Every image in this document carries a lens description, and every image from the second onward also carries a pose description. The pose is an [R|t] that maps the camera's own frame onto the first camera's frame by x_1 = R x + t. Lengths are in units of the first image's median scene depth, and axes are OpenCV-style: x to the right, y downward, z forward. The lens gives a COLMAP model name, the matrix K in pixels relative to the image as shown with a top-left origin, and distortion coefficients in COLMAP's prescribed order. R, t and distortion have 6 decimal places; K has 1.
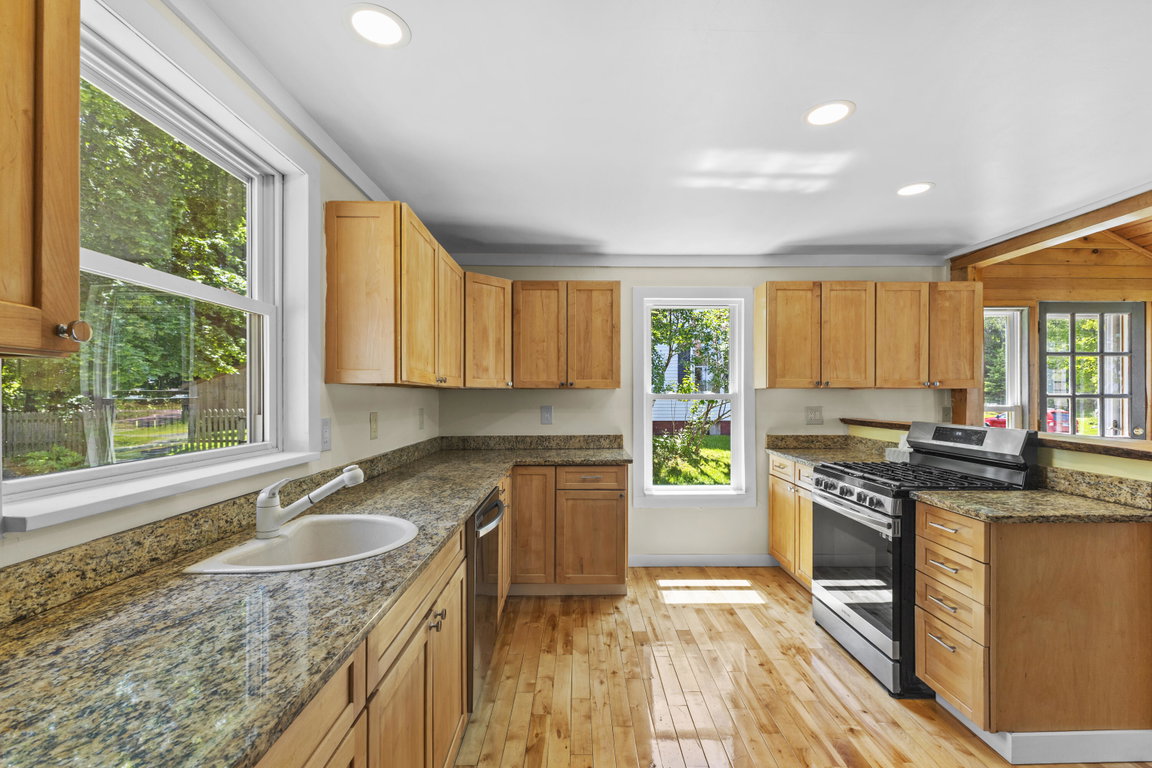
lens RADIAL K [[503.2, 0, 582.6], [0, 503.2, 396.5], [0, 0, 1]] dist [0.006334, -0.000001]
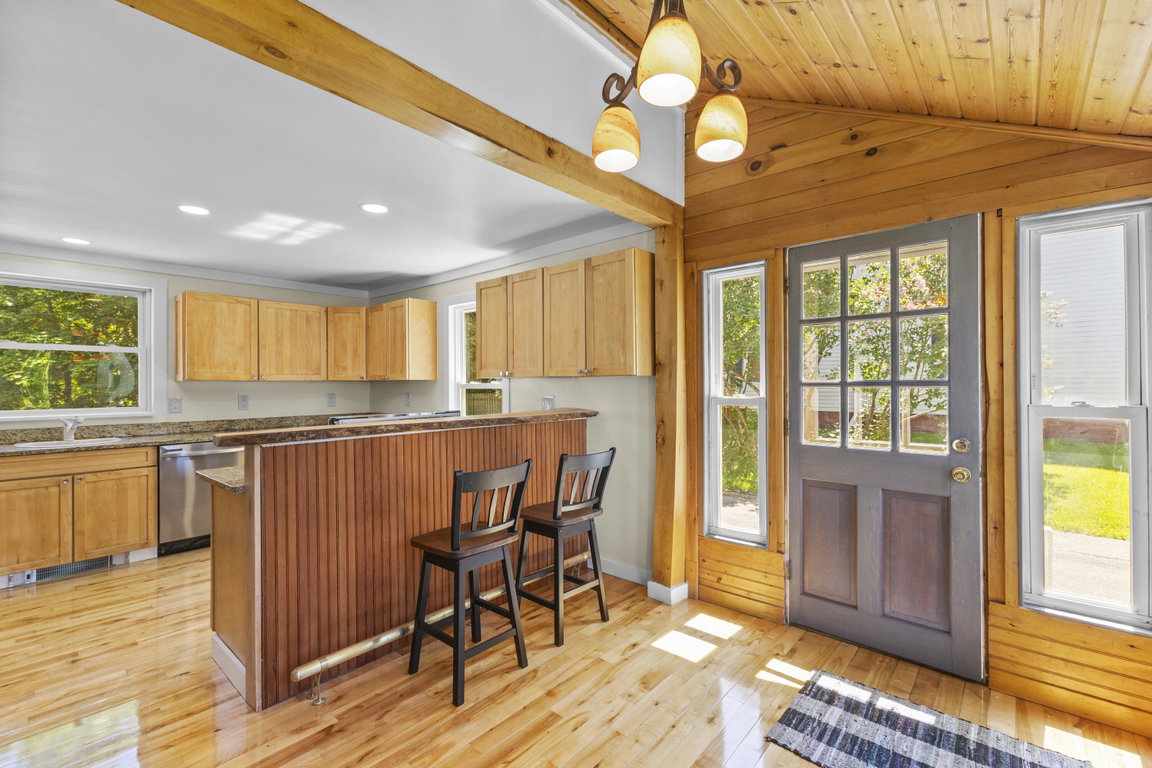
lens RADIAL K [[498.2, 0, 578.0], [0, 498.2, 382.4], [0, 0, 1]] dist [0.007942, -0.000501]
pose [[0.744880, -0.006373, -0.667169, 1.270286], [0.005313, 0.999979, -0.003620, -0.002720], [0.667178, -0.000848, 0.744898, 0.329414]]
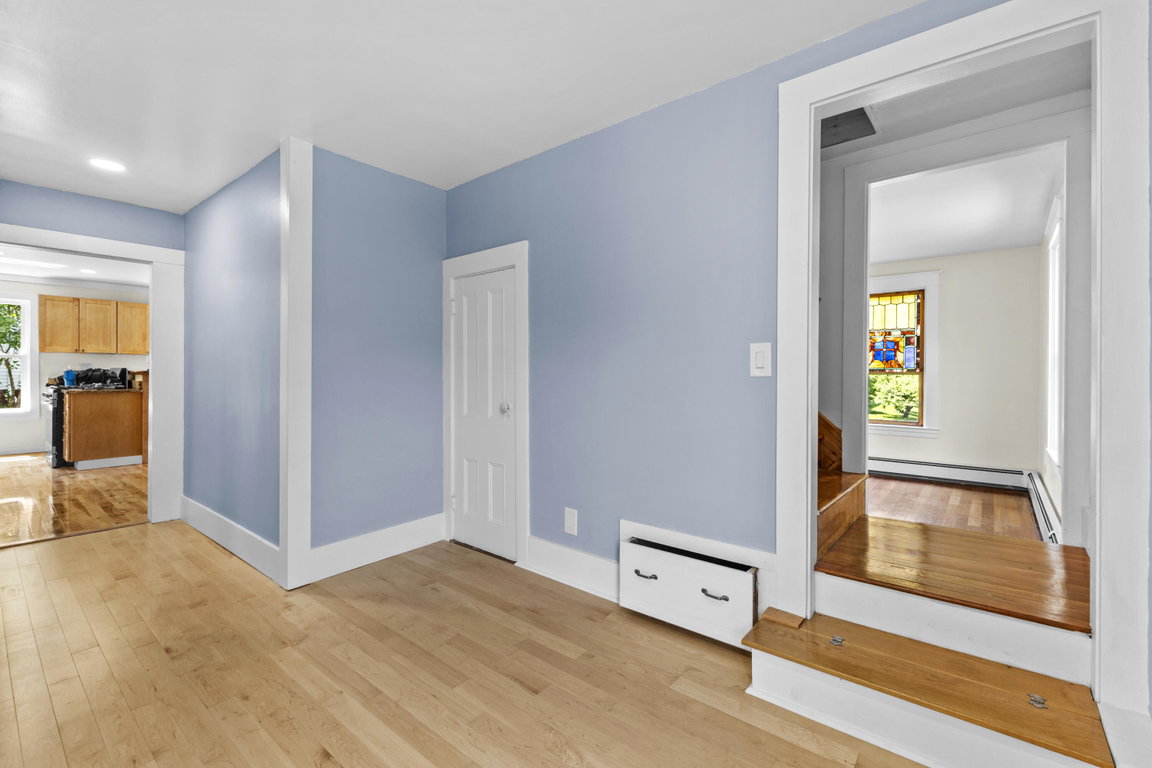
lens RADIAL K [[500.3, 0, 580.9], [0, 500.3, 378.4], [0, 0, 1]] dist [0.001674, 0.000055]
pose [[0.643221, 0.000731, 0.765680, 0.238666], [-0.005782, 0.999976, 0.003903, 0.062911], [-0.765659, -0.006937, 0.643210, -1.723561]]
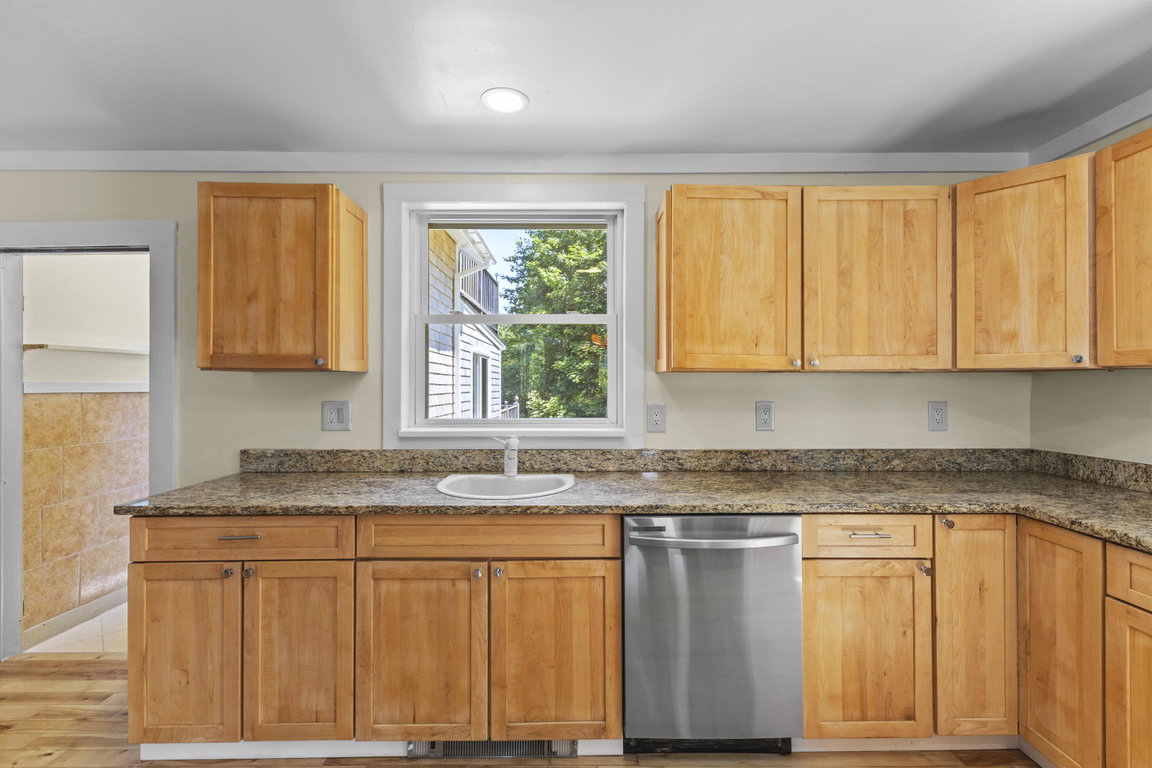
lens RADIAL K [[495.7, 0, 580.3], [0, 495.7, 380.9], [0, 0, 1]] dist [0.007054, -0.000316]
pose [[-0.010923, -0.006496, -0.999919, 0.356948], [0.000448, 0.999979, -0.006501, -0.000196], [0.999940, -0.000519, -0.010920, 0.494334]]
